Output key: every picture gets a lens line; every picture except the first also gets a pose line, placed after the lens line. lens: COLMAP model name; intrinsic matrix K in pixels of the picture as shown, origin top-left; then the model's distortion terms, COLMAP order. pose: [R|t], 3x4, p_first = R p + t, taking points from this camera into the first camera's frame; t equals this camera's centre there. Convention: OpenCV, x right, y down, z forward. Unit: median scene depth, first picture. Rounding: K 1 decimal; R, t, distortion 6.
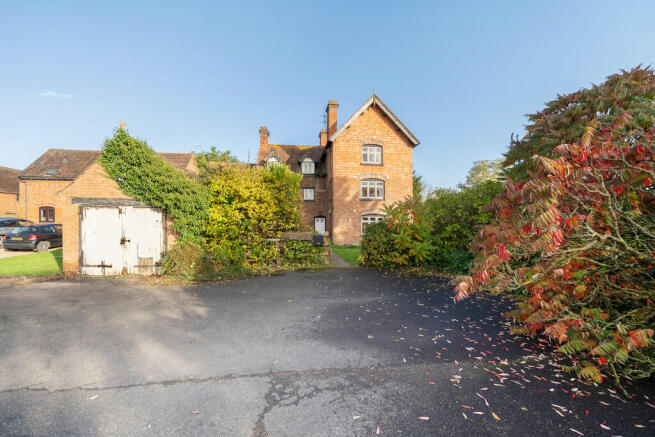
lens RADIAL K [[265.3, 0, 325.1], [0, 265.3, 218.9], [0, 0, 1]] dist [0.002733, -0.000111]
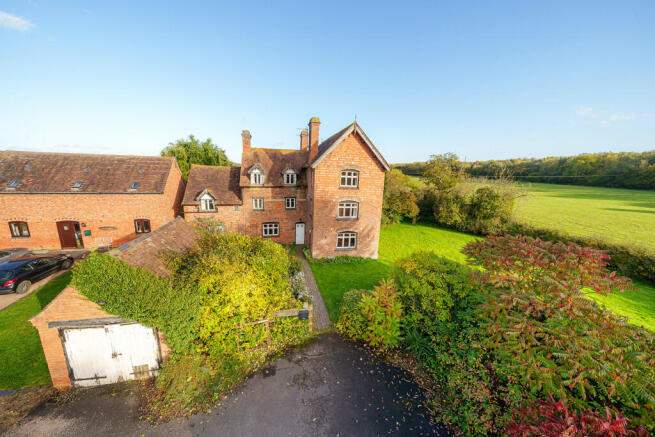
lens RADIAL K [[223.1, 0, 329.8], [0, 223.1, 220.7], [0, 0, 1]] dist [-0.003014, -0.000044]
pose [[0.990934, 0.019351, 0.132946, -0.025971], [-0.047285, 0.976490, 0.210312, -0.272352], [-0.125751, -0.214692, 0.968552, 0.075211]]
